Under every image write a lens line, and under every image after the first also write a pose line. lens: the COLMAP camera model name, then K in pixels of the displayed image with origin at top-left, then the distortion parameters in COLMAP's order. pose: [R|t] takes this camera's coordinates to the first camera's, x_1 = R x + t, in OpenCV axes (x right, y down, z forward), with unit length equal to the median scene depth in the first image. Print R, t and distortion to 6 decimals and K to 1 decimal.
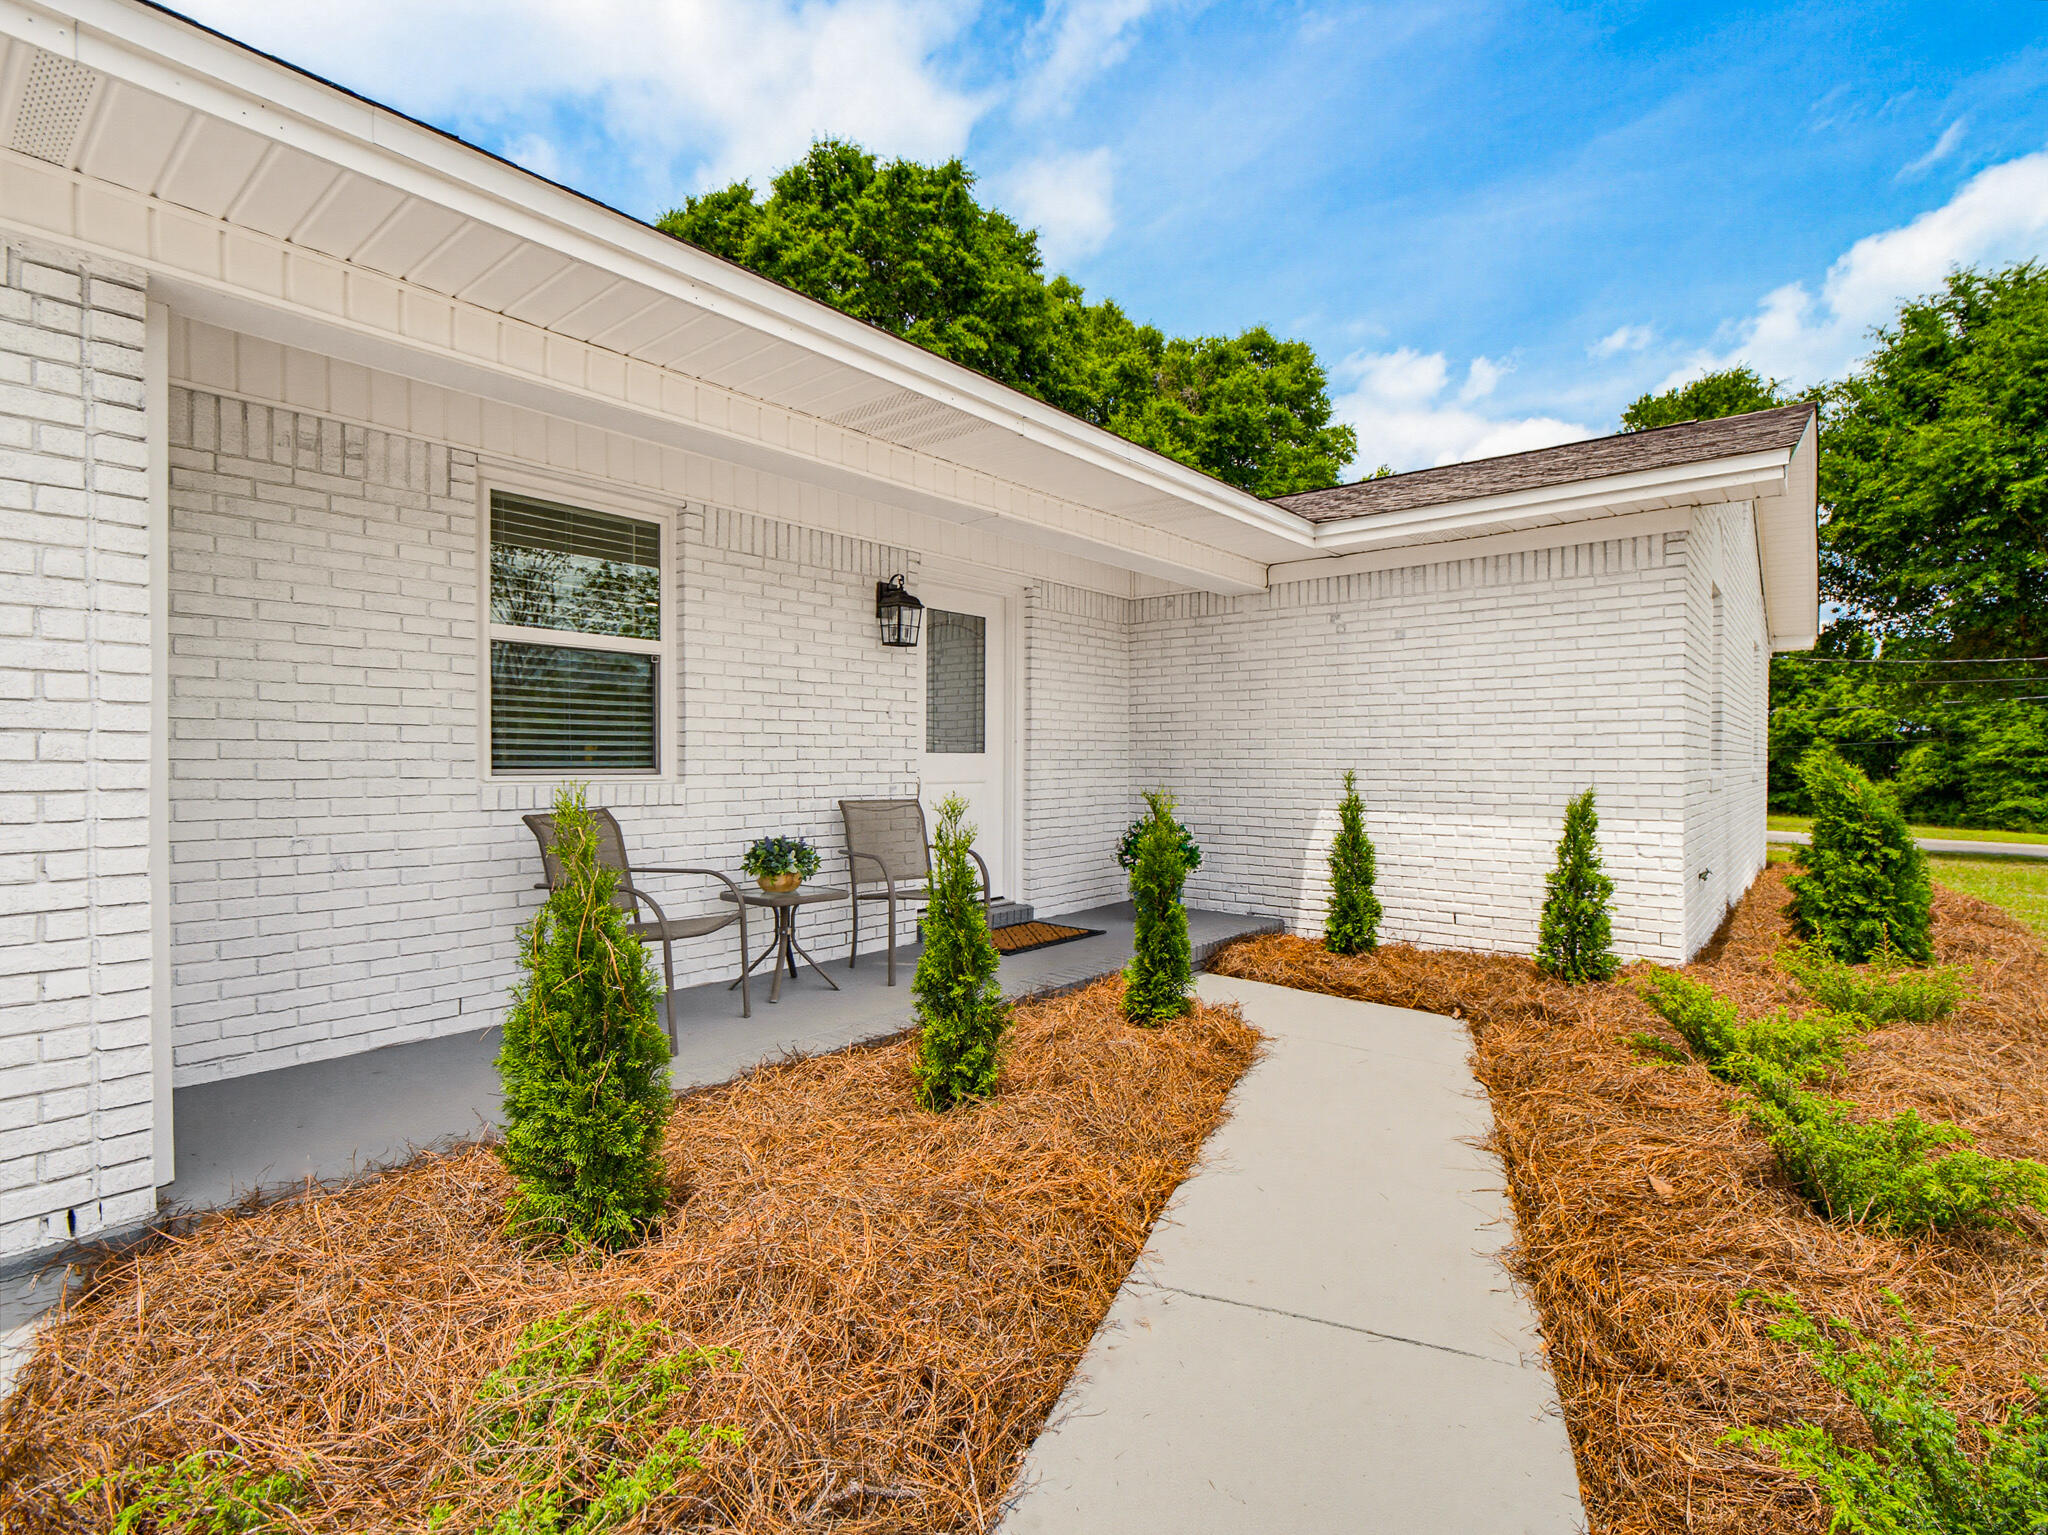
lens RADIAL K [[972.1, 0, 1027.3], [0, 972.1, 765.8], [0, 0, 1]] dist [-0.004504, 0.000760]
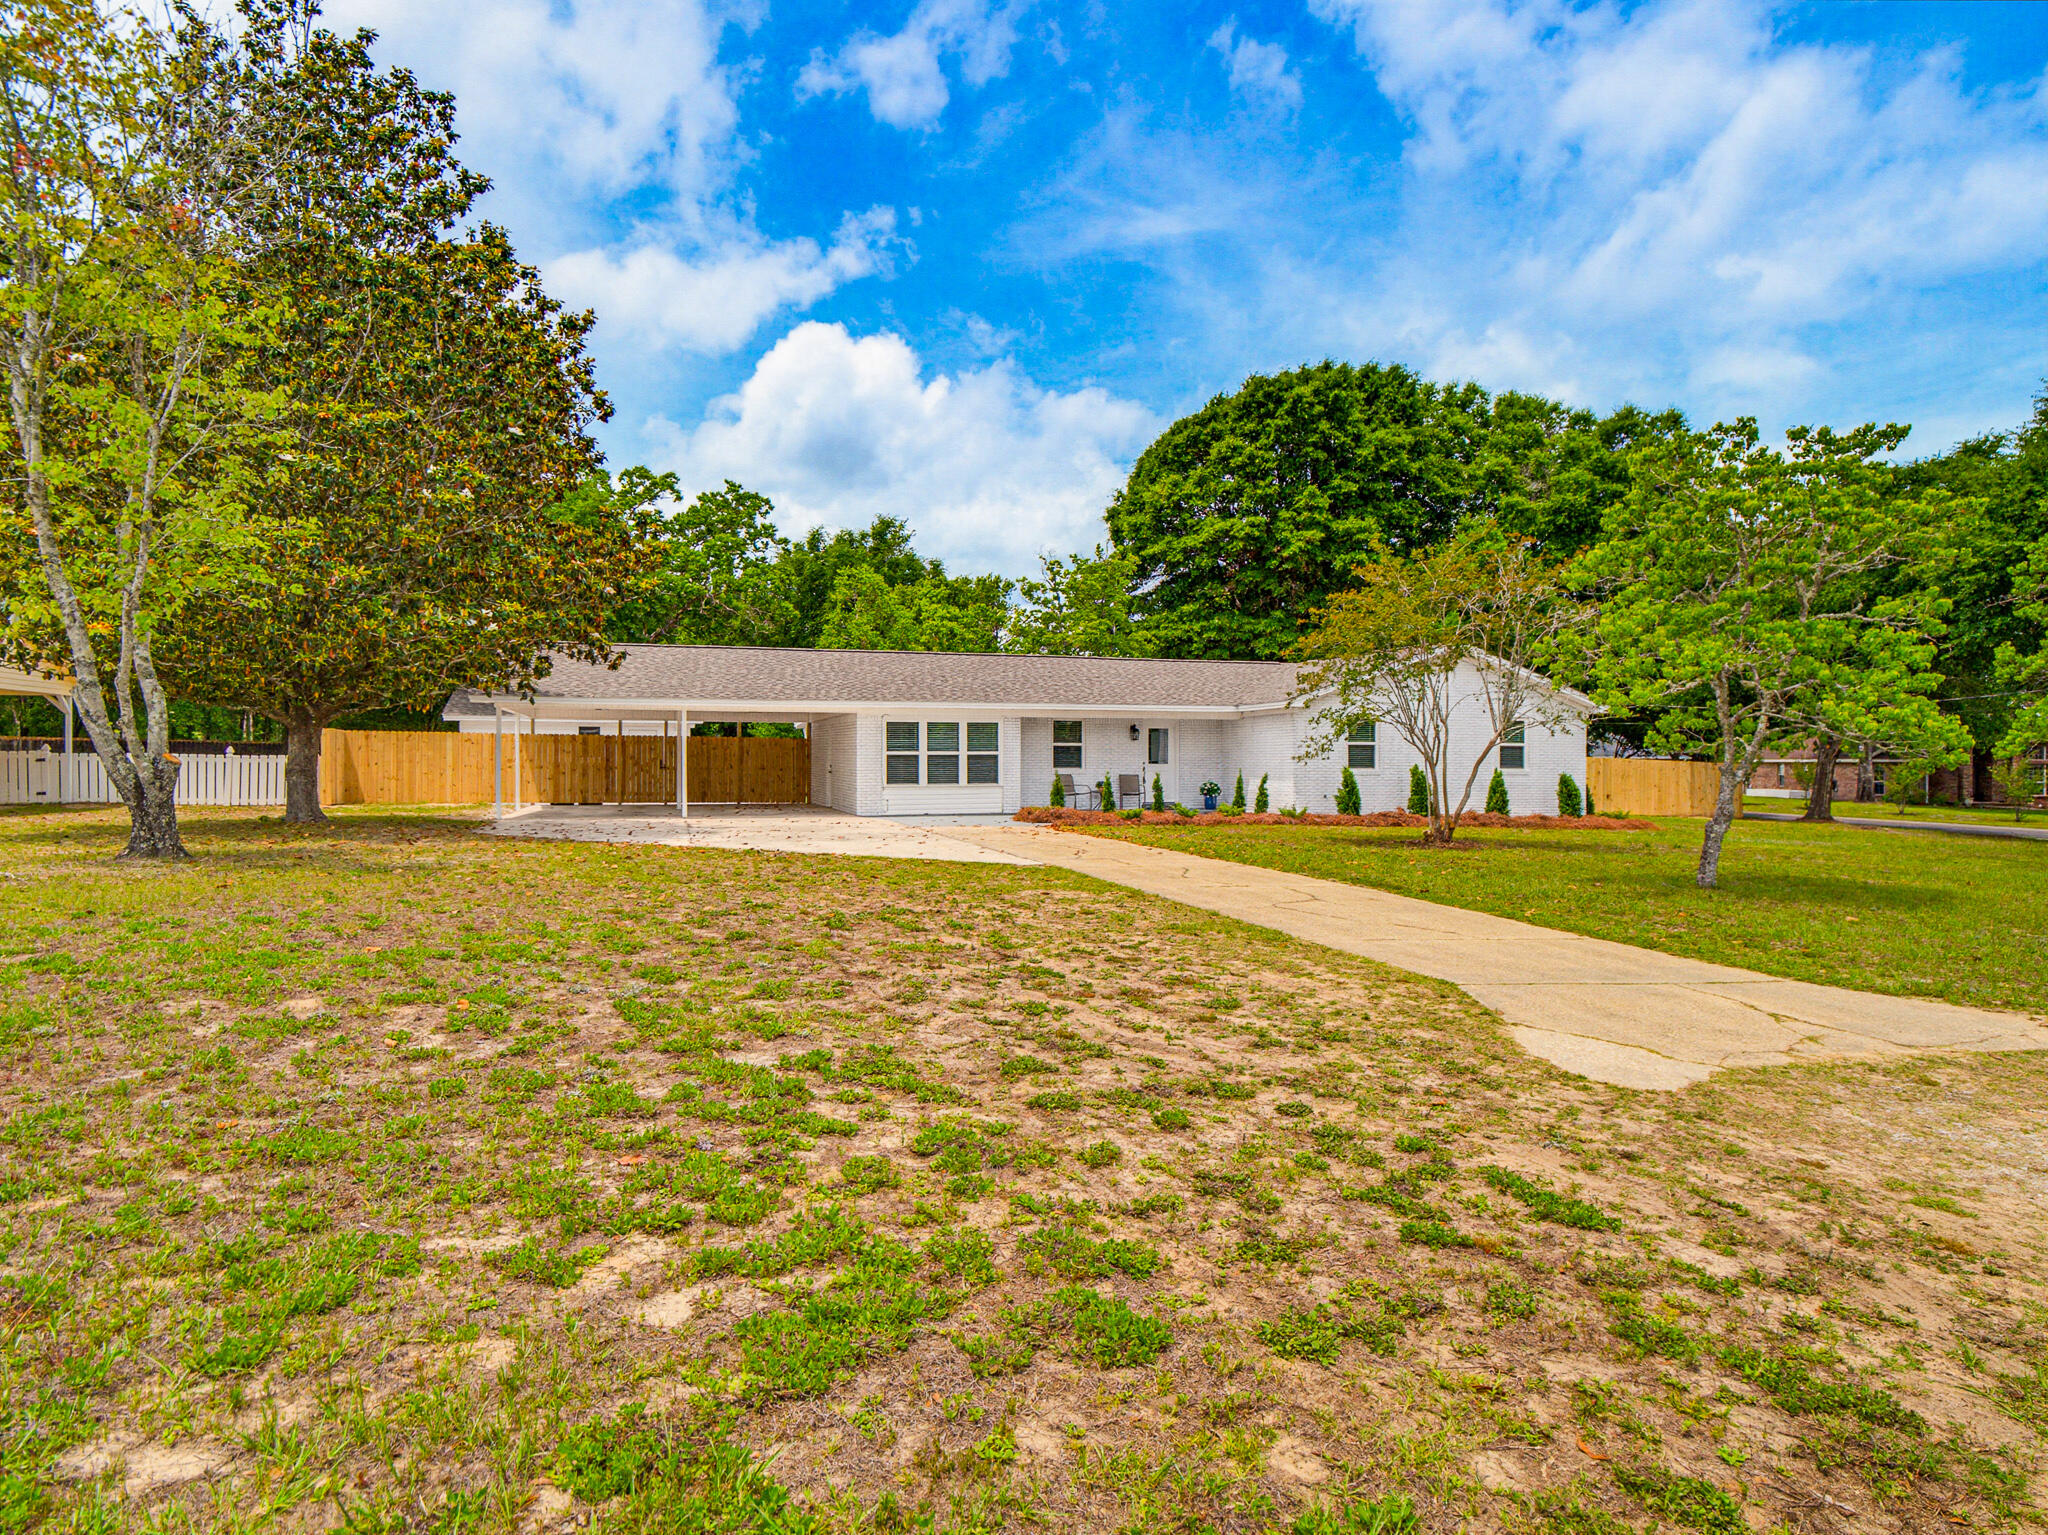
lens RADIAL K [[1210.3, 0, 998.7], [0, 1210.3, 769.6], [0, 0, 1]] dist [0.029181, 0.000044]
pose [[0.828192, 0.004711, -0.560424, 2.066035], [-0.002702, 0.999987, 0.004412, -0.009441], [0.560437, -0.002140, 0.828194, -3.304225]]
